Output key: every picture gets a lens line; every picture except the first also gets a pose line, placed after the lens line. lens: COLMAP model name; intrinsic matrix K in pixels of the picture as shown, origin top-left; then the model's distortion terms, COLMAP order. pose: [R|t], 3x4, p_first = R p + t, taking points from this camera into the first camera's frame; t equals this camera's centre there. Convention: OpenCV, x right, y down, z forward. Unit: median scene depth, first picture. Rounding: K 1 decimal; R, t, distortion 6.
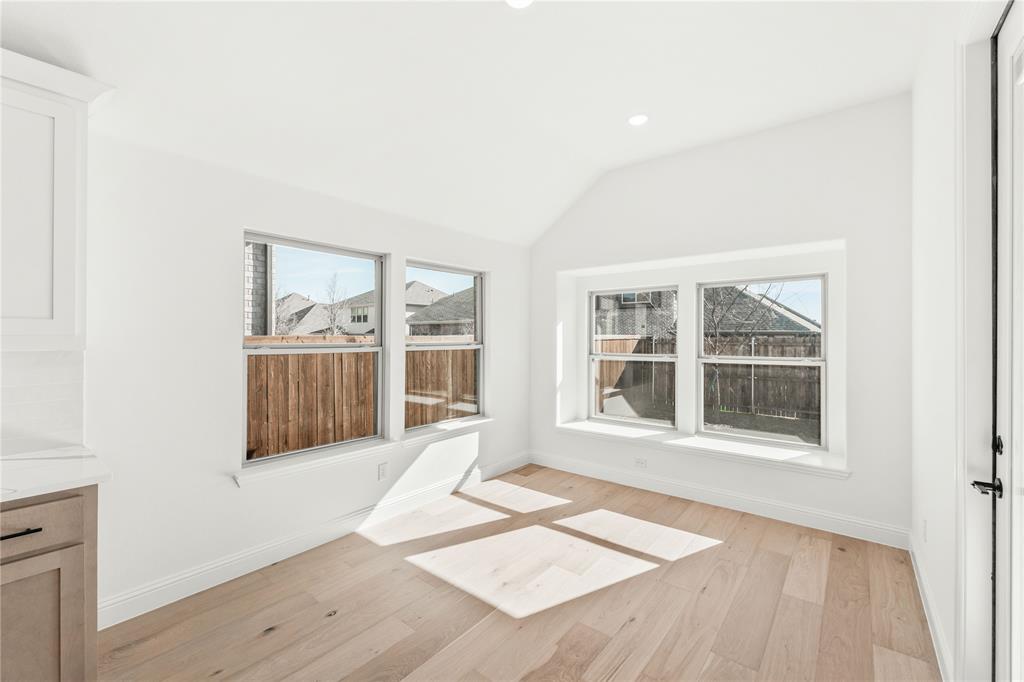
lens RADIAL K [[427.0, 0, 526.0], [0, 427.0, 337.2], [0, 0, 1]] dist [-0.001725, -0.001307]
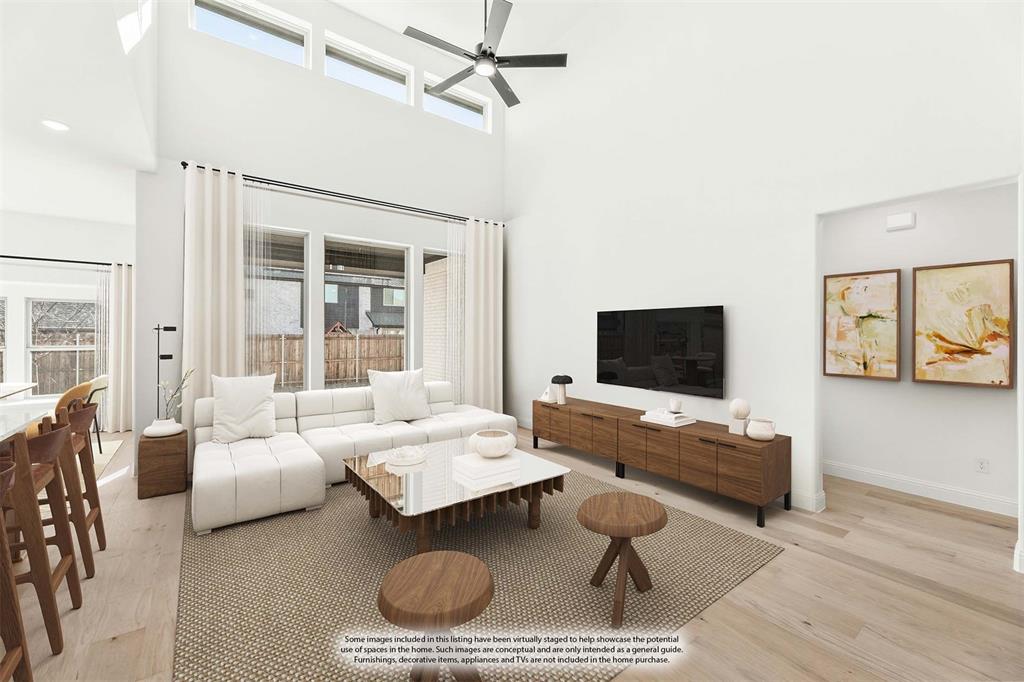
lens RADIAL K [[411.2, 0, 507.8], [0, 411.2, 336.6], [0, 0, 1]] dist [0.003984, -0.001366]
pose [[0.277247, -0.000359, 0.960798, -0.452948], [-0.004917, 0.999986, 0.001792, -0.000324], [-0.960786, -0.005221, 0.277242, -0.892016]]
